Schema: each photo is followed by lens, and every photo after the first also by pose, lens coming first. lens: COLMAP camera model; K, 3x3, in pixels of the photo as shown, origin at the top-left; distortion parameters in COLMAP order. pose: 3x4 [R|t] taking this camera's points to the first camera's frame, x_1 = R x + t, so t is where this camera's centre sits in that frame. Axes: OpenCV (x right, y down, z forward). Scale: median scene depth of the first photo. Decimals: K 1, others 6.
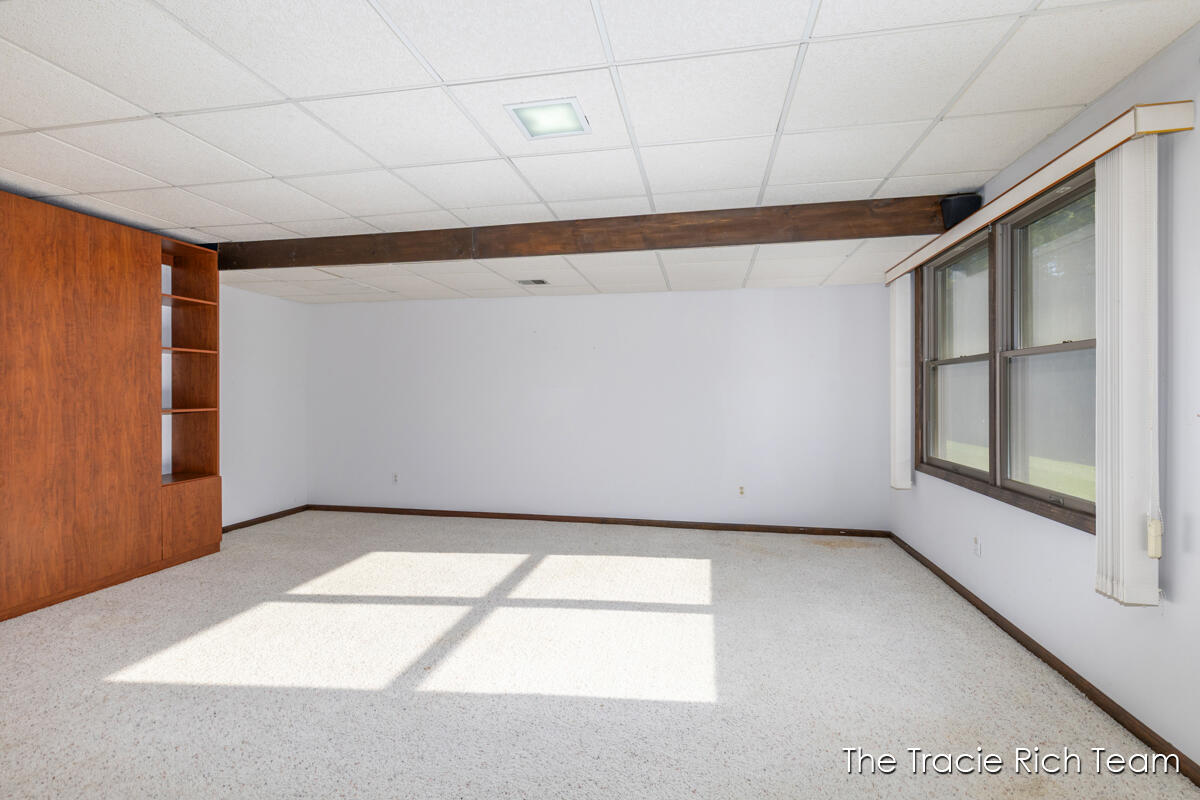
lens RADIAL K [[541.5, 0, 602.1], [0, 541.5, 391.9], [0, 0, 1]] dist [0.005504, -0.000064]
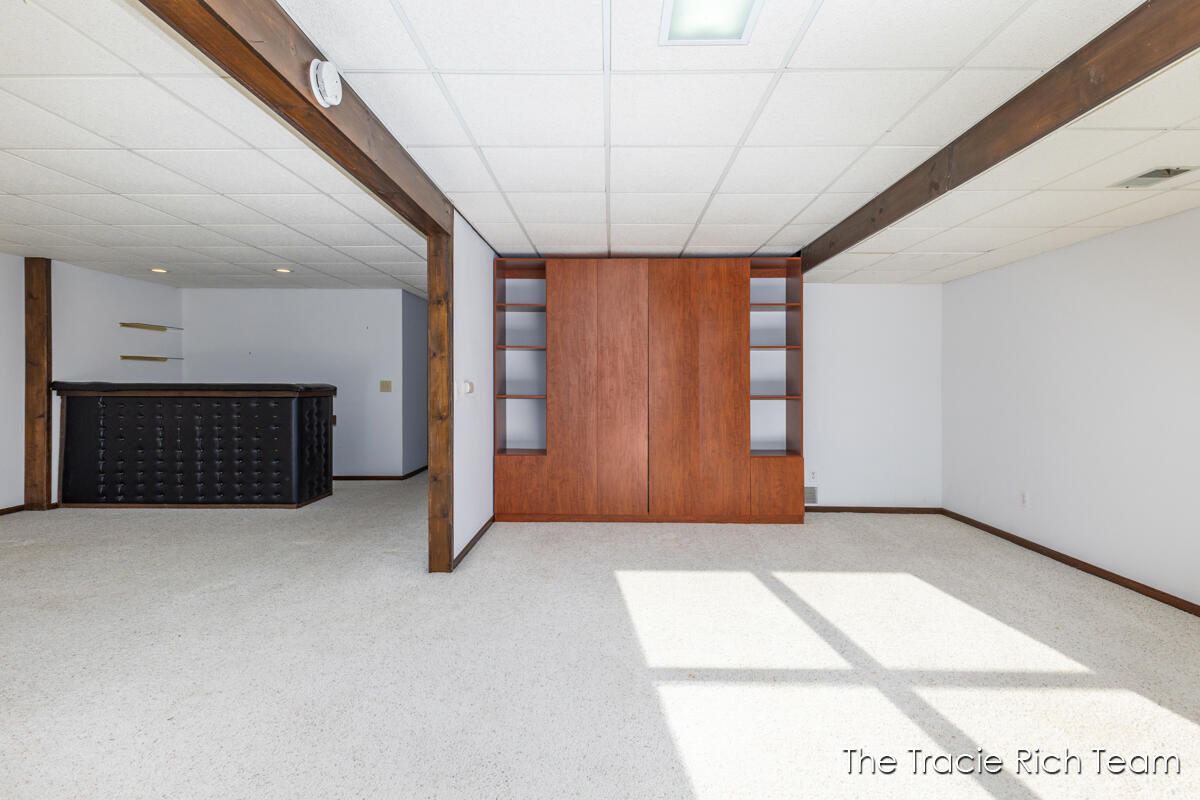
lens RADIAL K [[541.5, 0, 596.9], [0, 541.5, 384.7], [0, 0, 1]] dist [0.005504, -0.000064]
pose [[0.175321, 0.004658, -0.984500, 0.381620], [-0.001051, 0.999989, 0.004545, 0.000636], [0.984511, 0.000238, 0.175324, 0.450569]]
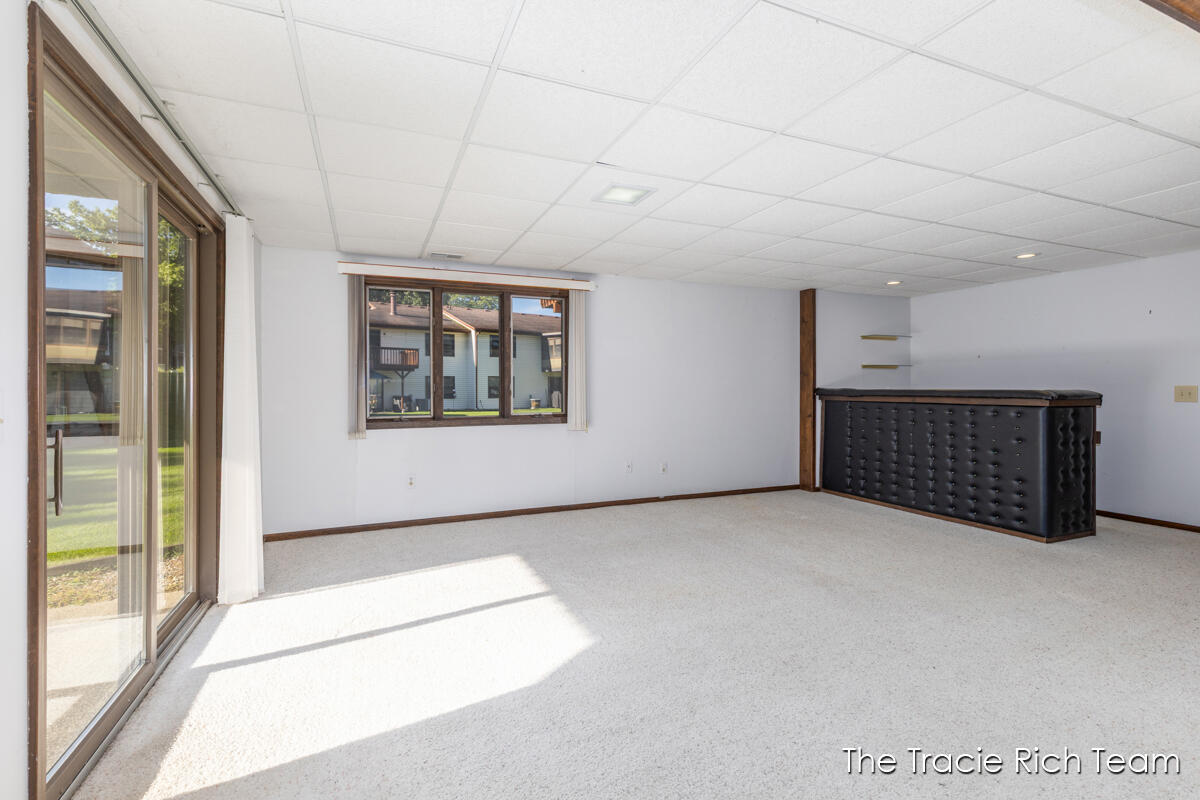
lens RADIAL K [[541.5, 0, 597.3], [0, 541.5, 390.5], [0, 0, 1]] dist [0.005504, -0.000064]
pose [[-0.831904, 0.004079, -0.554904, 0.279374], [0.002558, 0.999991, 0.003515, 0.000146], [0.554913, 0.001505, -0.831907, 0.354368]]
